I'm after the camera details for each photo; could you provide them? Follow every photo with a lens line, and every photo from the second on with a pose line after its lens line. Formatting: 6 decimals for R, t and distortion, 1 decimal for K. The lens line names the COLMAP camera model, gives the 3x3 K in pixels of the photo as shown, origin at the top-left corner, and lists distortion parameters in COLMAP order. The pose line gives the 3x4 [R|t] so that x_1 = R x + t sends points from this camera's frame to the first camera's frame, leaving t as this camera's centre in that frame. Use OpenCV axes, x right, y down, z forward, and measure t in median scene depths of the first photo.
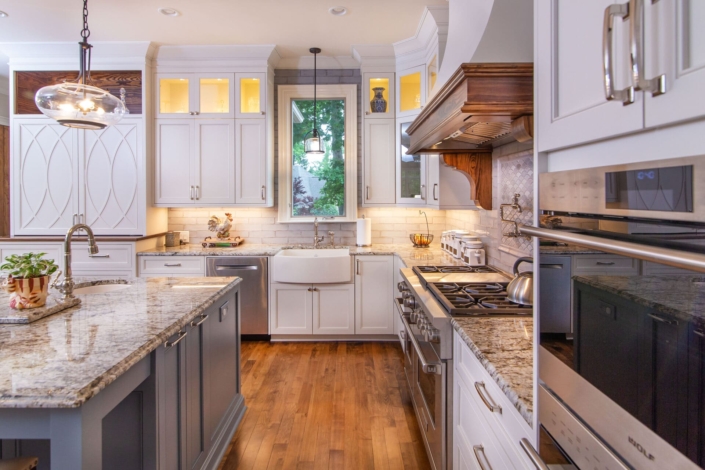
lens RADIAL K [[390.1, 0, 359.8], [0, 390.1, 193.1], [0, 0, 1]] dist [-0.002000, -0.000130]
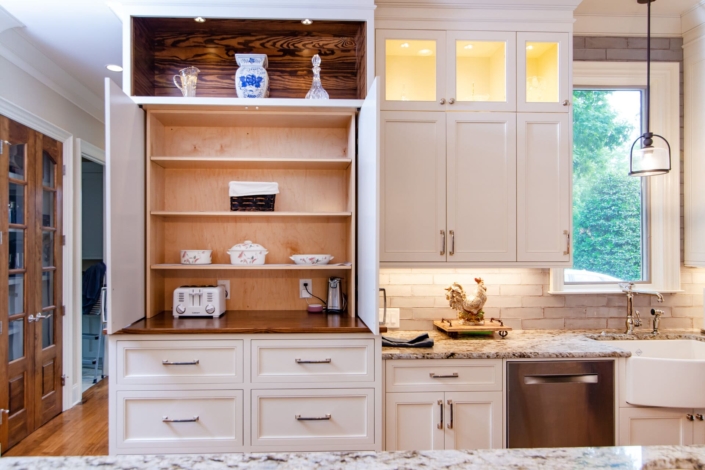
lens RADIAL K [[467.2, 0, 319.6], [0, 467.2, 237.8], [0, 0, 1]] dist [-0.000223, -0.000928]
pose [[0.999000, 0.004881, 0.044437, -0.645664], [-0.004429, 0.999937, -0.010278, 0.000055], [-0.044484, 0.010071, 0.998959, 0.338413]]
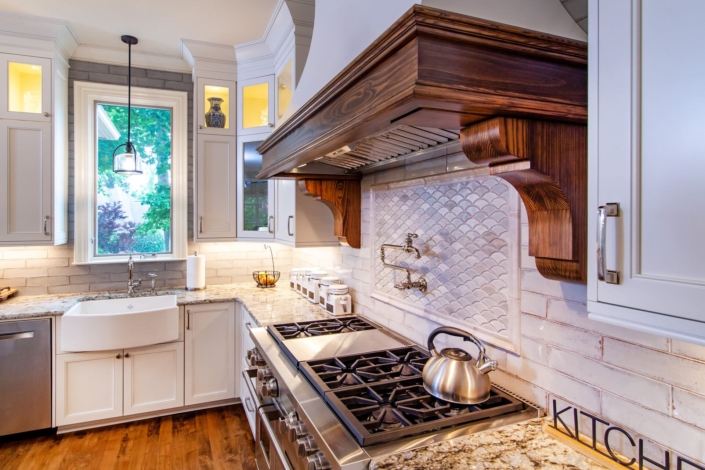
lens RADIAL K [[347.0, 0, 314.9], [0, 347.0, 217.2], [0, 0, 1]] dist [0.001742, -0.000631]
pose [[0.937789, 0.004489, 0.347177, -0.009966], [-0.004524, 0.999990, -0.000708, -0.017247], [-0.347176, -0.000907, 0.937799, 0.247334]]
